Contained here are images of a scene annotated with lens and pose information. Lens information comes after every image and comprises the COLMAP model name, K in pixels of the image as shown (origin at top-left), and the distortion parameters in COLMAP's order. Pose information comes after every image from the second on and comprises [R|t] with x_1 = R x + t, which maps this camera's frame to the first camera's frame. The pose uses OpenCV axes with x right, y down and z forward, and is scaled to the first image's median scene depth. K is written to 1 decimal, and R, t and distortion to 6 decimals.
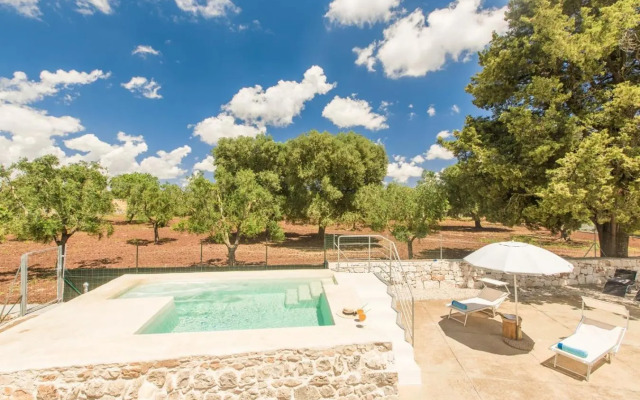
lens RADIAL K [[287.4, 0, 320.4], [0, 287.4, 193.9], [0, 0, 1]] dist [0.000170, -0.000310]
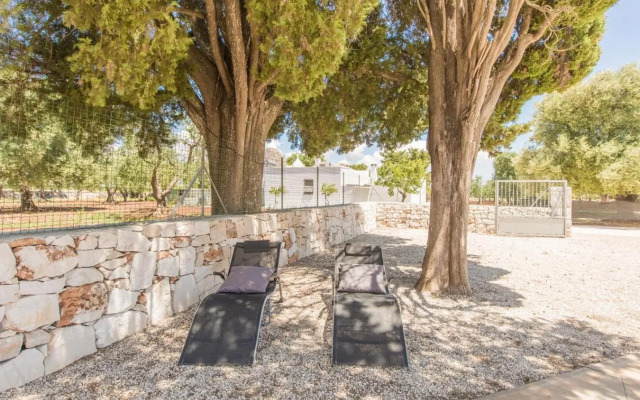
lens RADIAL K [[287.4, 0, 320.4], [0, 287.4, 193.9], [0, 0, 1]] dist [0.000170, -0.000310]
pose [[0.416238, 0.014318, 0.909143, 0.705876], [-0.021431, 0.999753, -0.005933, 0.191599], [-0.909003, -0.017014, 0.416442, 0.730761]]
